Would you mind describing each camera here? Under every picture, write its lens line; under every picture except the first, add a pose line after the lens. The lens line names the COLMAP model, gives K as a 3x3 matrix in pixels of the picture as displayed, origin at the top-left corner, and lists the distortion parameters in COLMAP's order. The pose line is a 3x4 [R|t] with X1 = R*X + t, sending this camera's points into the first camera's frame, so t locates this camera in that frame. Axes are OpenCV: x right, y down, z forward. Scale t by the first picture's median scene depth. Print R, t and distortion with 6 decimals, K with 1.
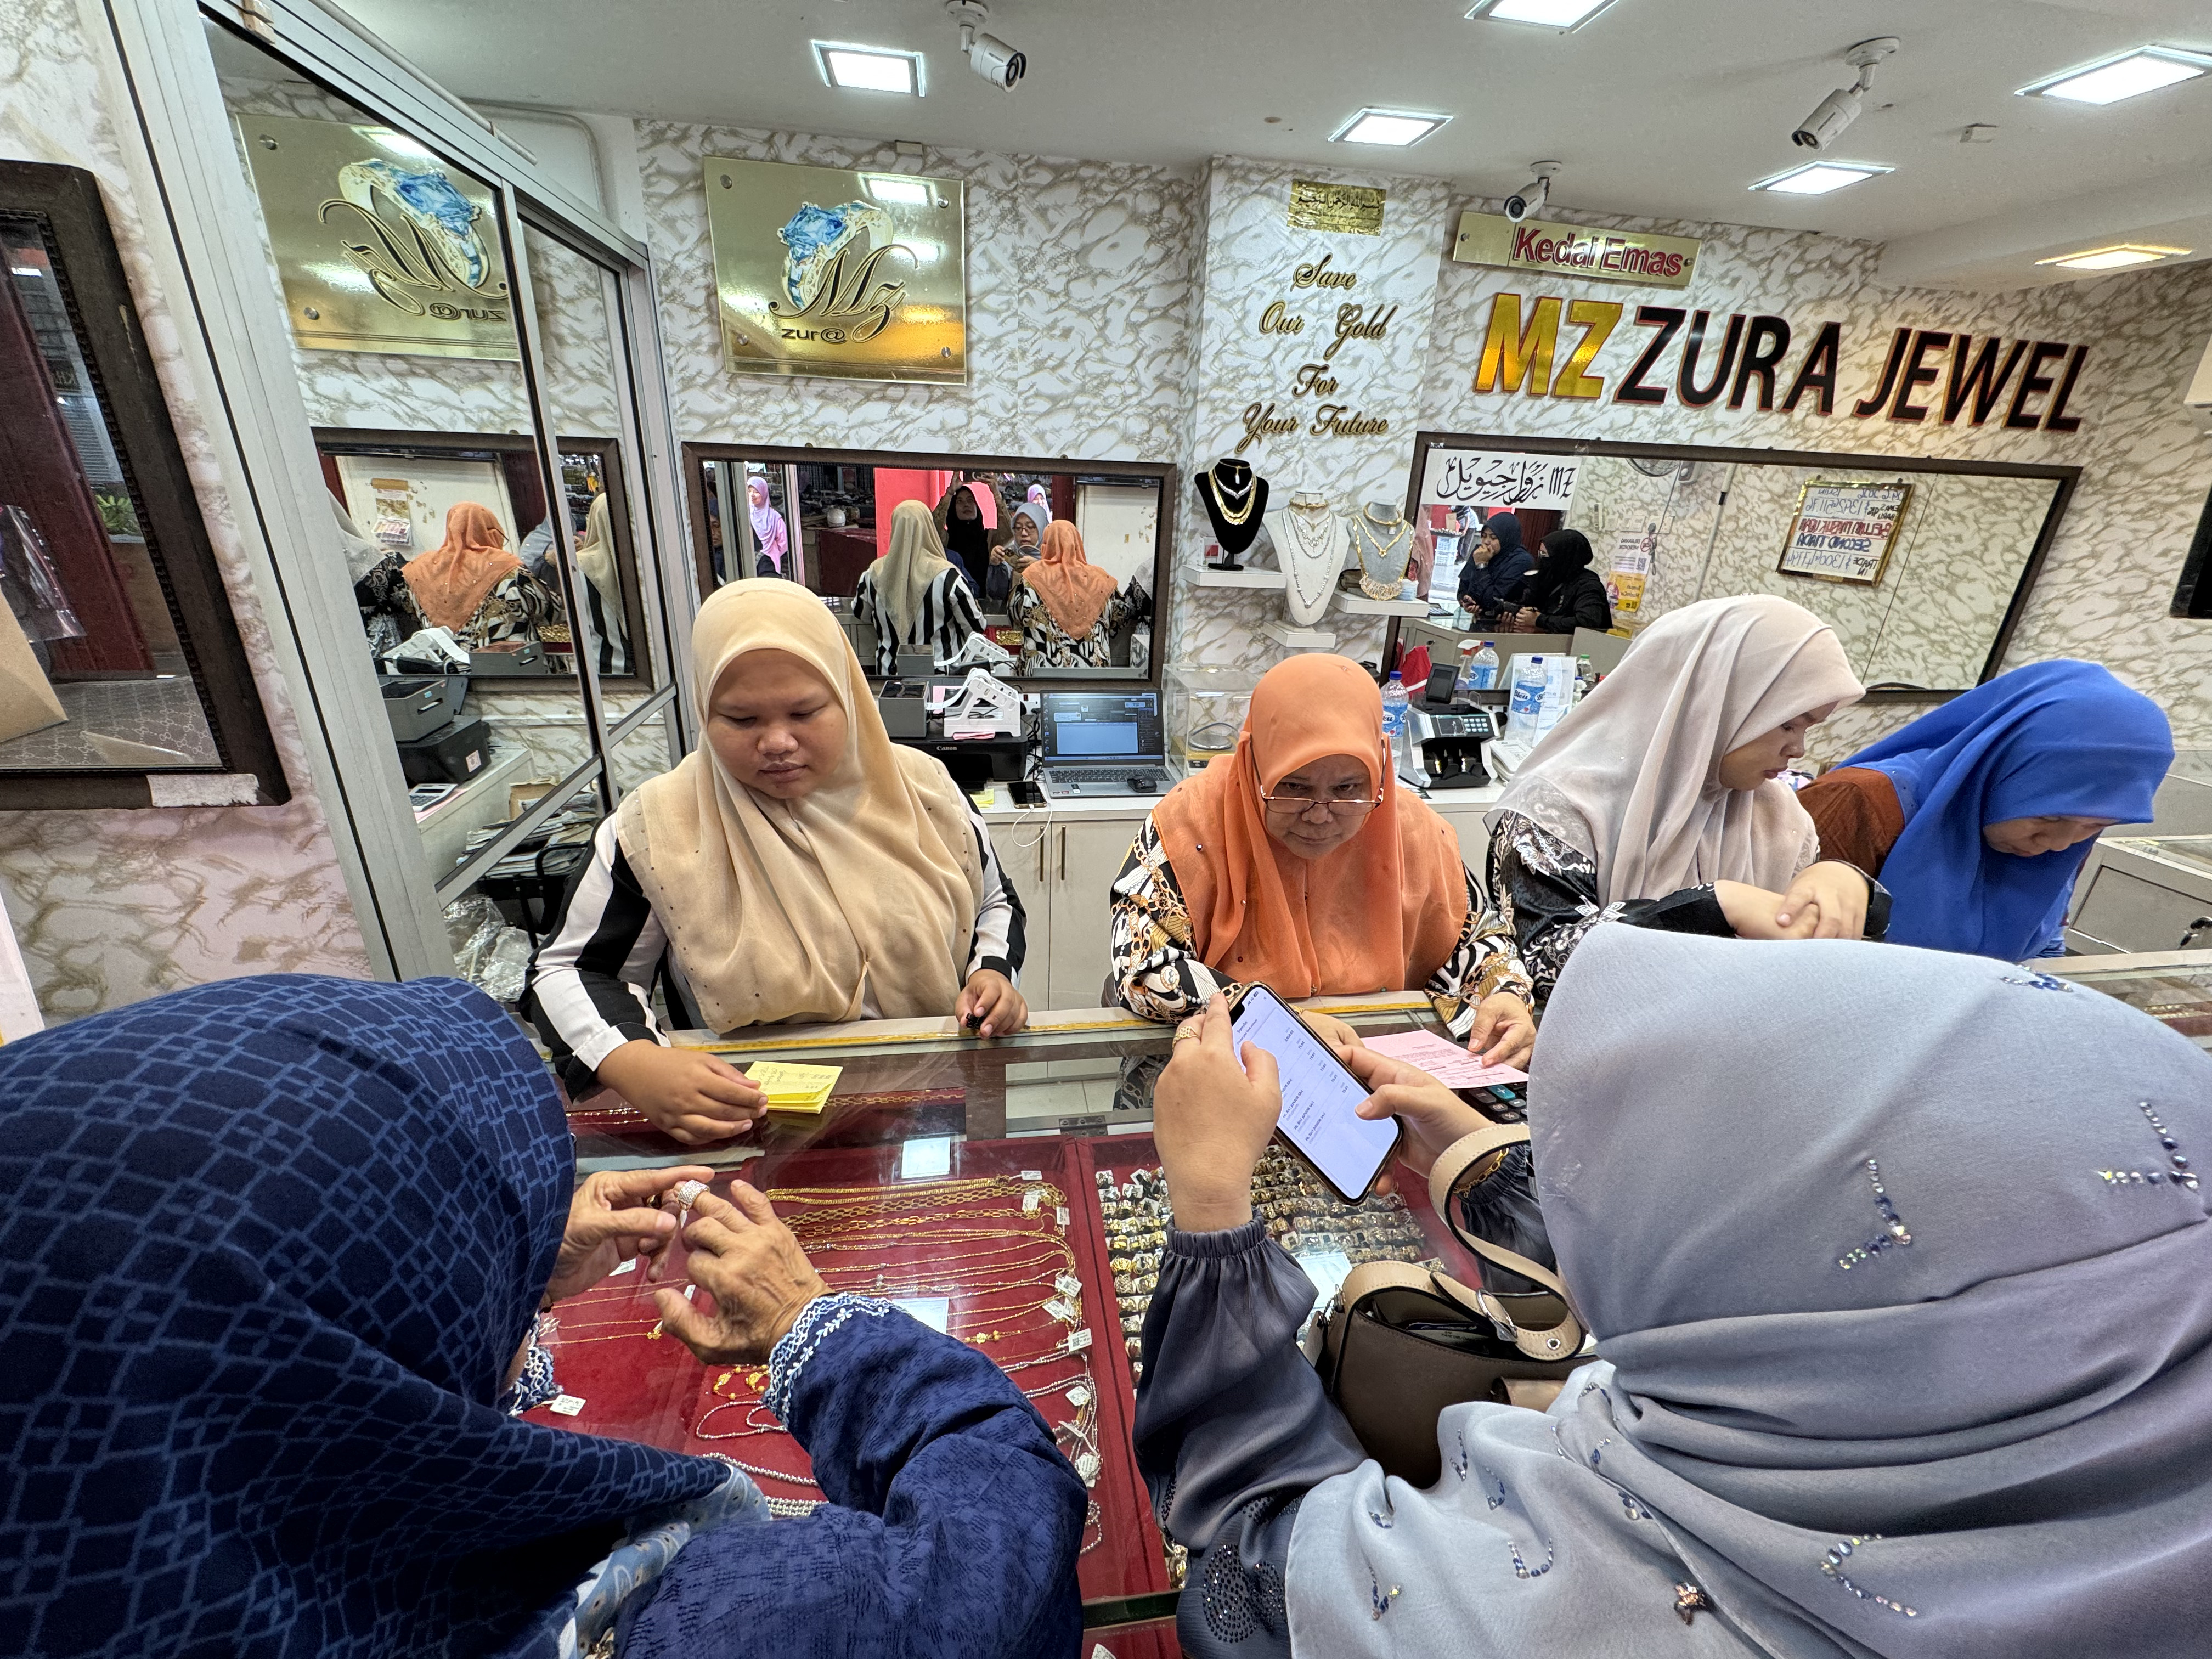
lens RADIAL K [[874.2, 0, 1108.8], [0, 874.2, 825.5], [0, 0, 1]] dist [-0.008269, 0.000966]
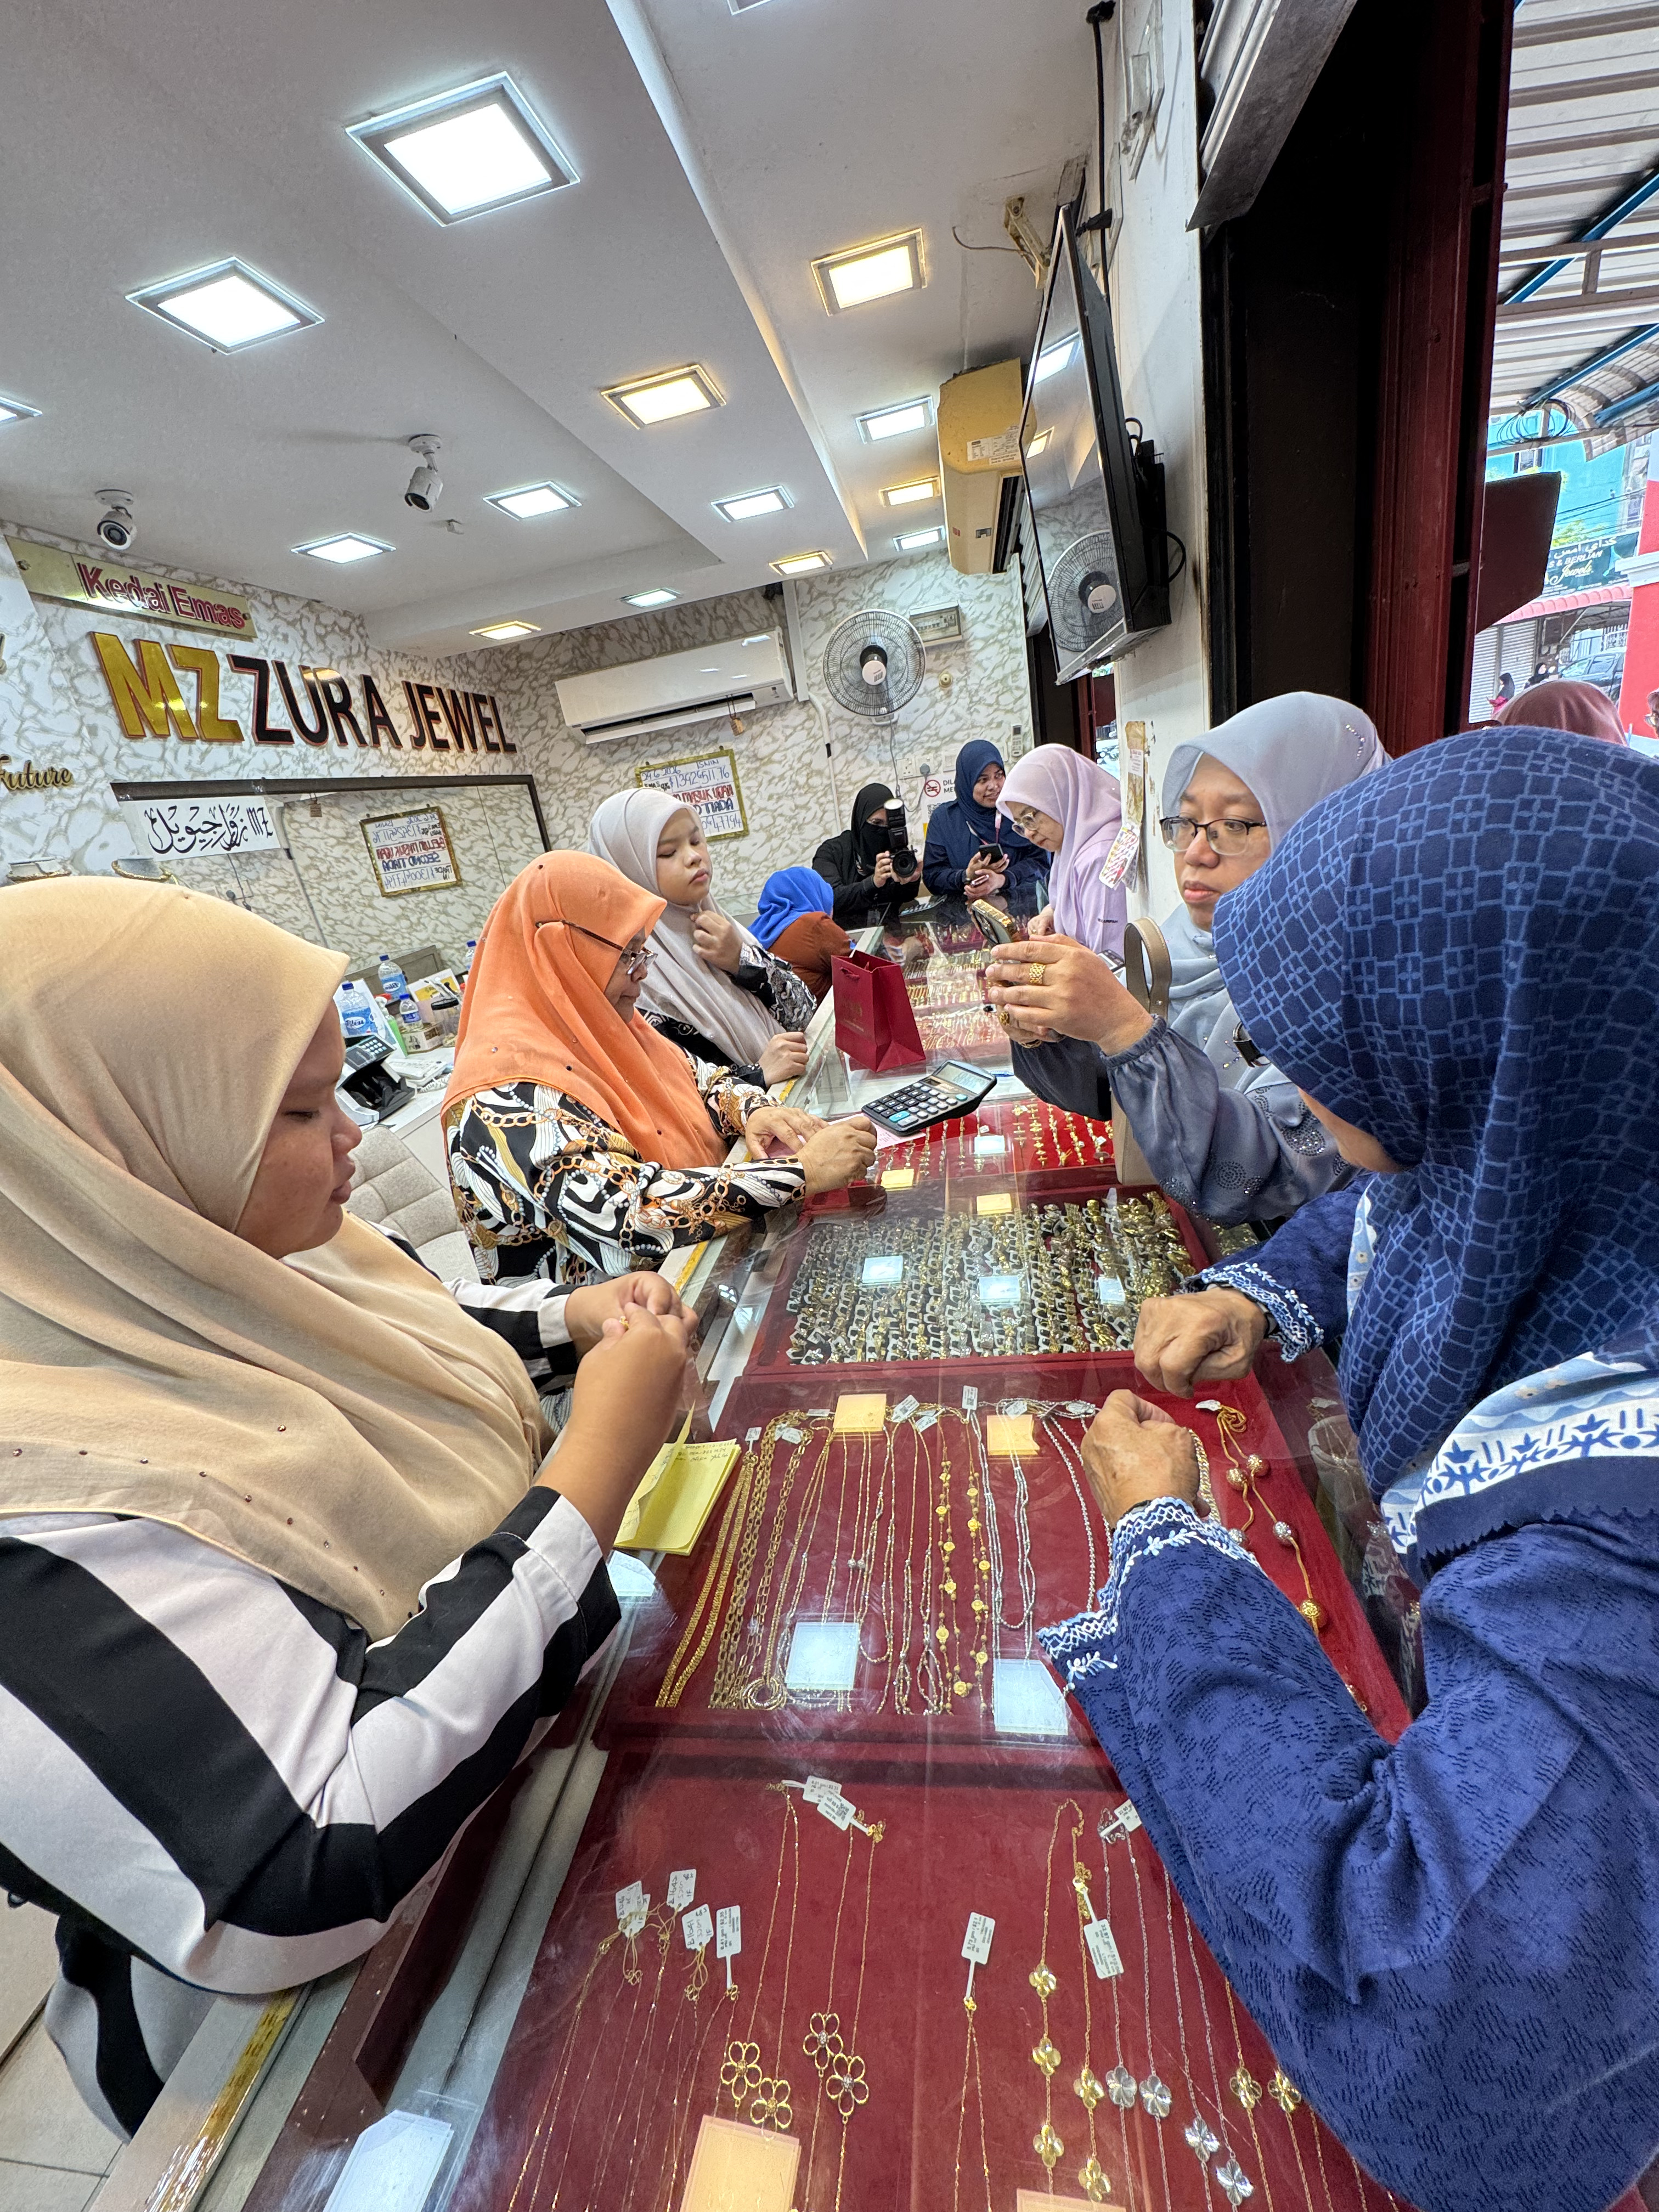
lens RADIAL K [[874.2, 0, 843.5], [0, 874.2, 1109.9], [0, 0, 1]] dist [-0.008269, 0.000966]
pose [[0.246151, -0.407261, 0.879516, -0.325704], [0.522747, 0.819925, 0.233365, -0.009538], [-0.816177, 0.402321, 0.414720, 0.181049]]
